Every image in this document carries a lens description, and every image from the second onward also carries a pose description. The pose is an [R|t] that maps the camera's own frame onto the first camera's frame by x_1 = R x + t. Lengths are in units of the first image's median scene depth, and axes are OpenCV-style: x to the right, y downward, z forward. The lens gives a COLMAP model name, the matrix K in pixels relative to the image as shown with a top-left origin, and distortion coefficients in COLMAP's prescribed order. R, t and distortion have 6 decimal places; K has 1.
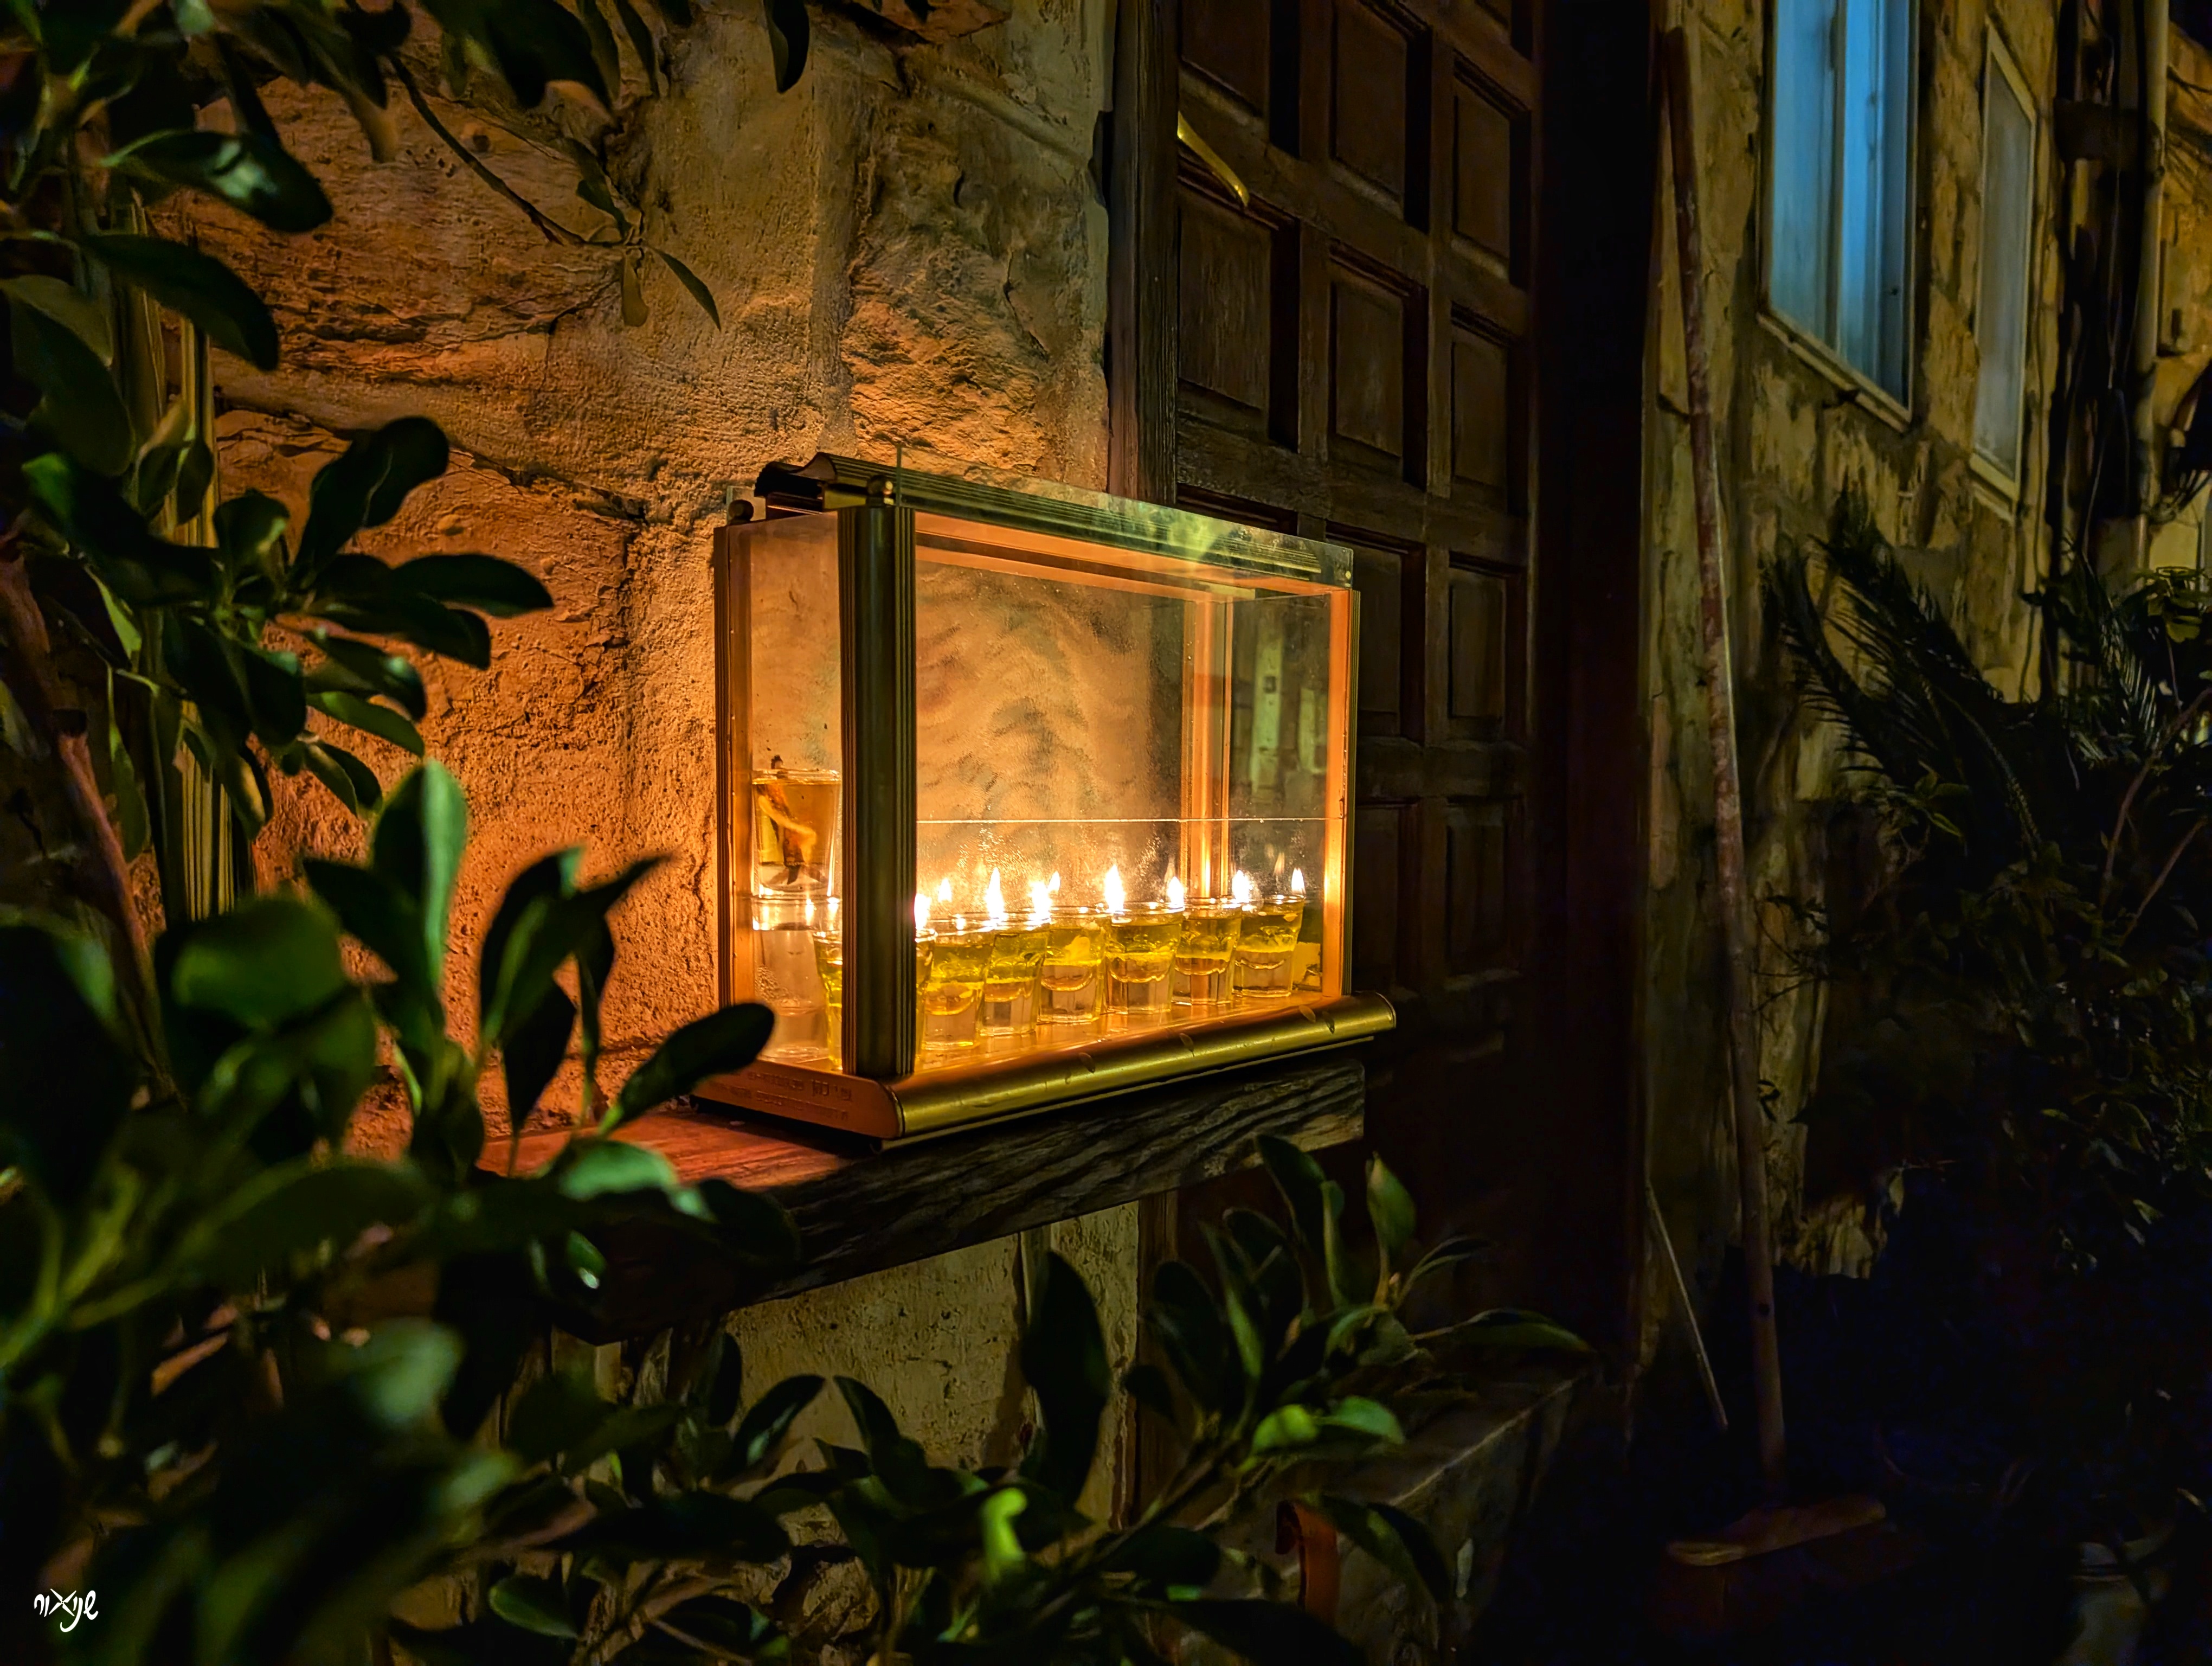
lens RADIAL K [[1596.4, 0, 1106.0], [0, 1596.4, 833.0], [0, 0, 1]] dist [0.007981, -0.001836]
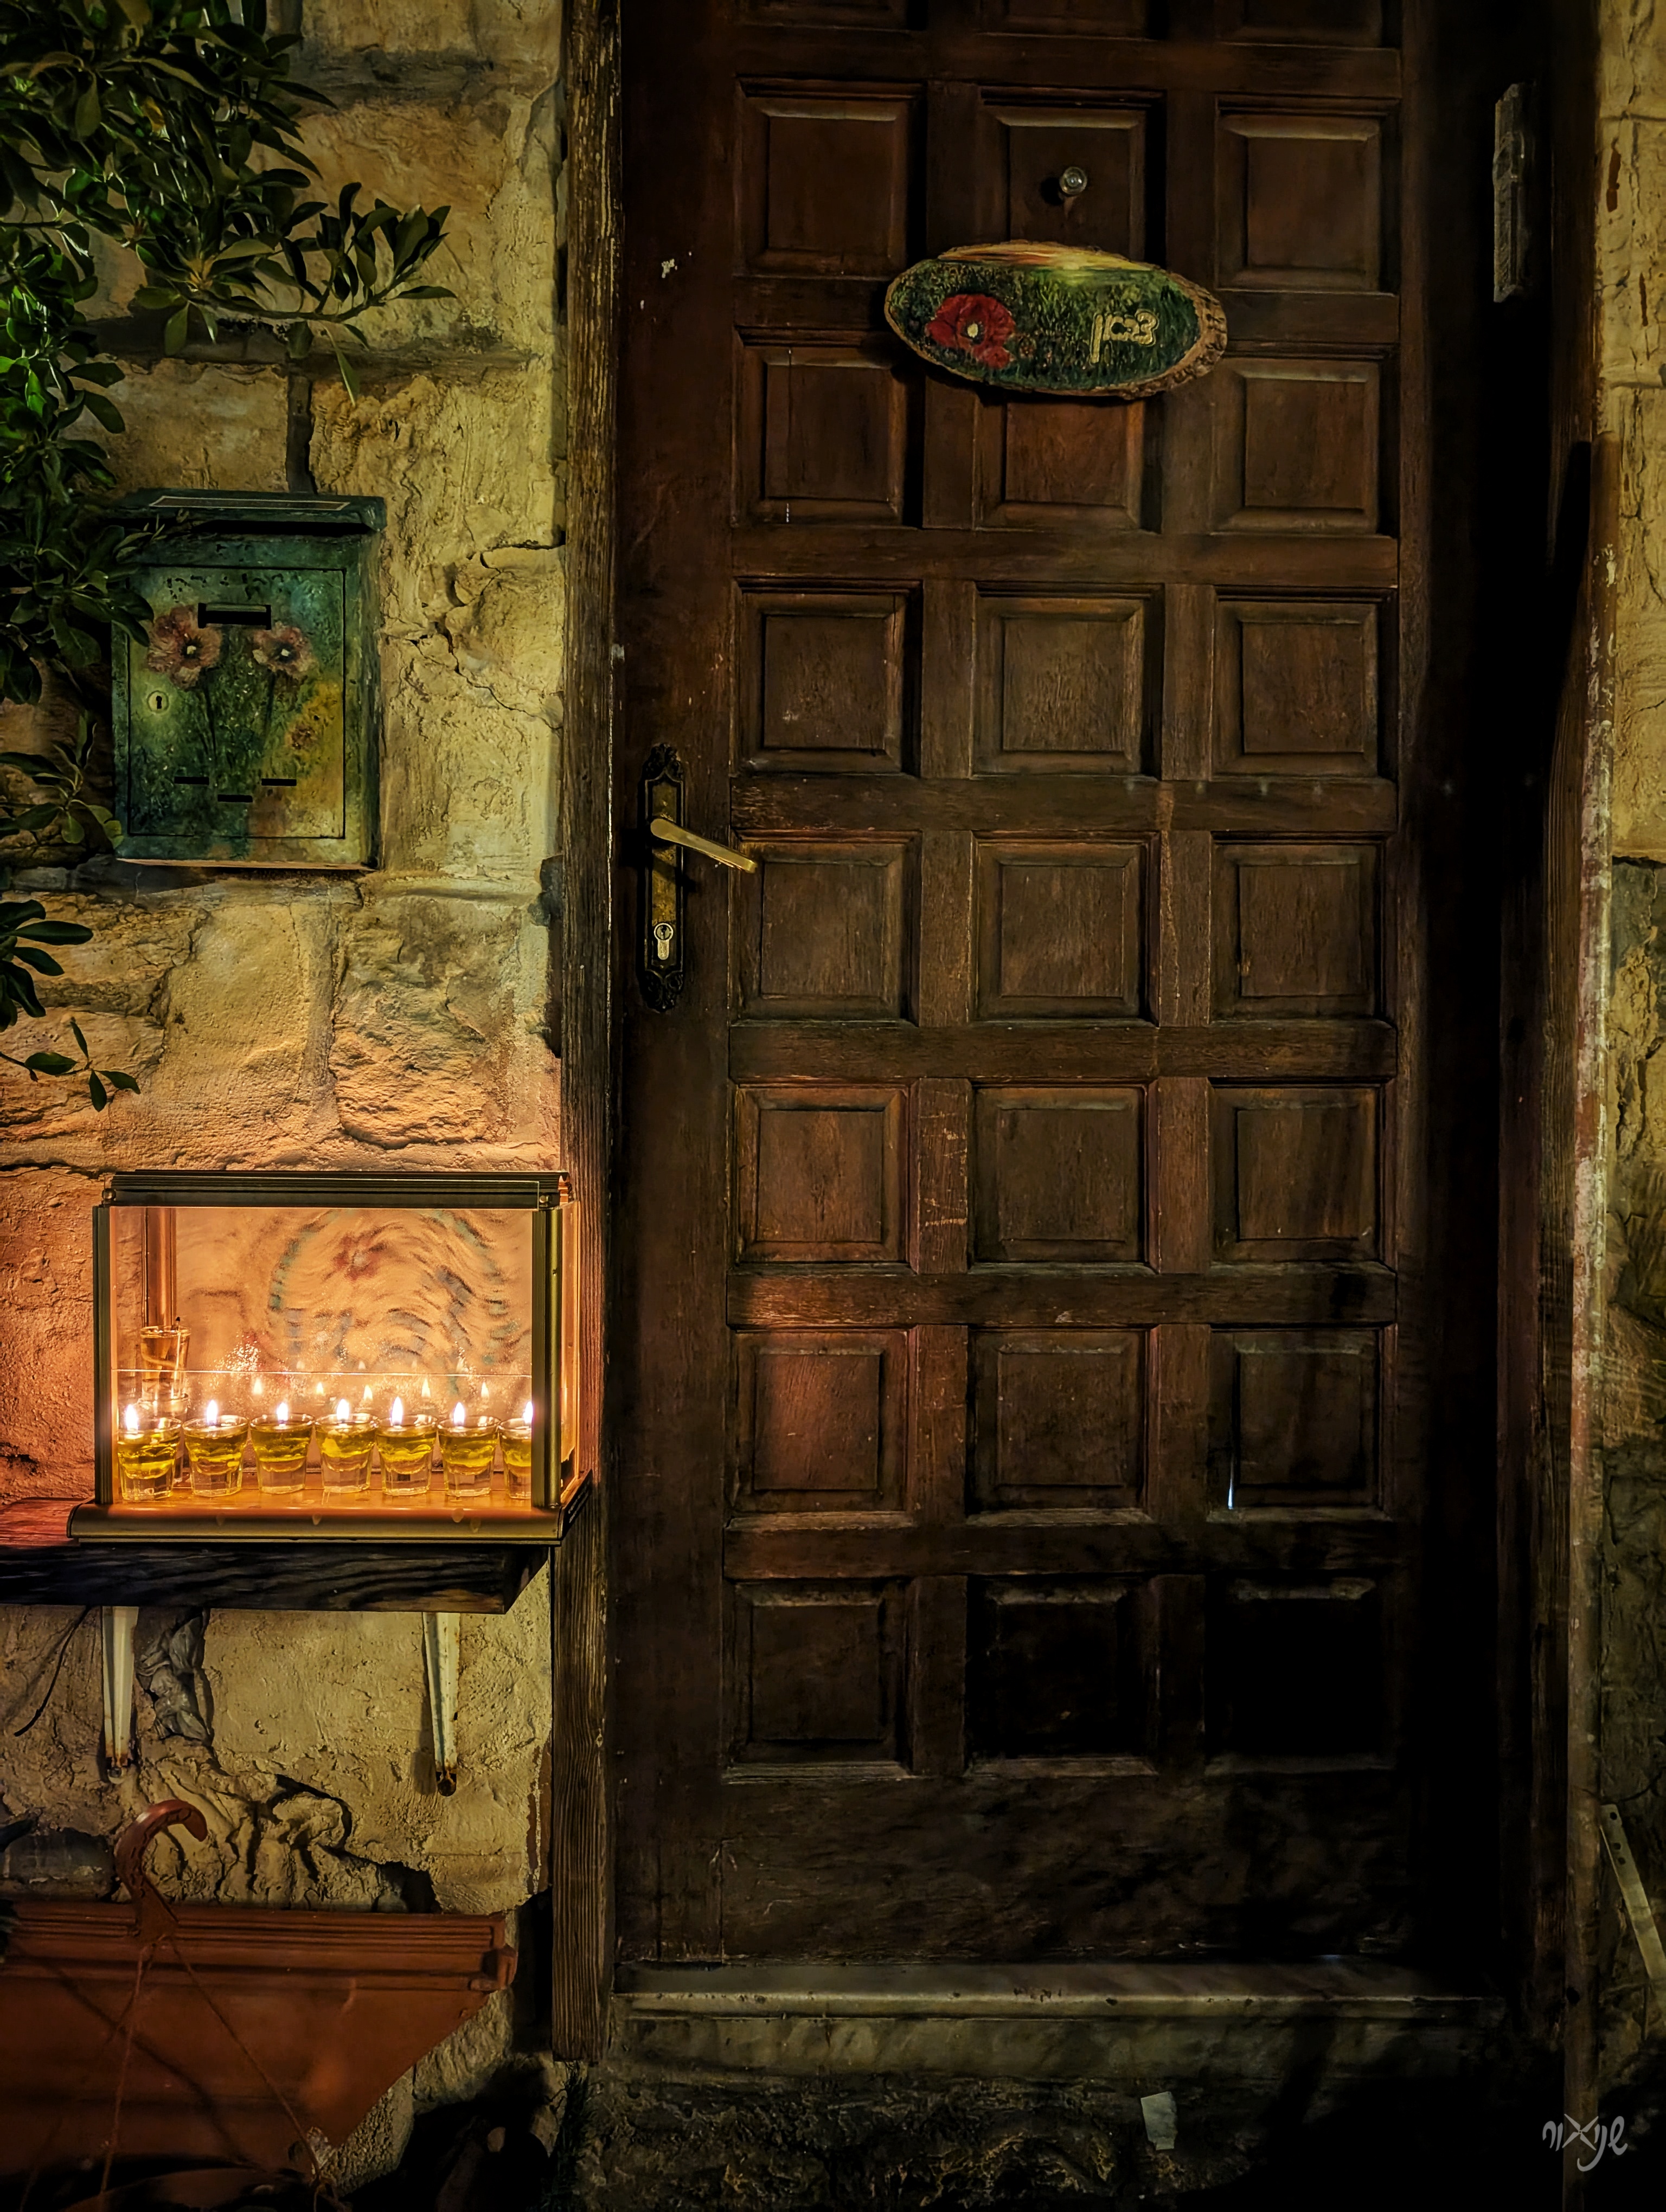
lens RADIAL K [[1596.4, 0, 839.4], [0, 1596.4, 1075.2], [0, 0, 1]] dist [0.007981, -0.001836]
pose [[0.656519, -0.014415, -0.754172, 1.395474], [-0.026535, 0.998757, -0.042189, -0.222288], [0.753843, 0.047710, 0.655321, 0.286150]]
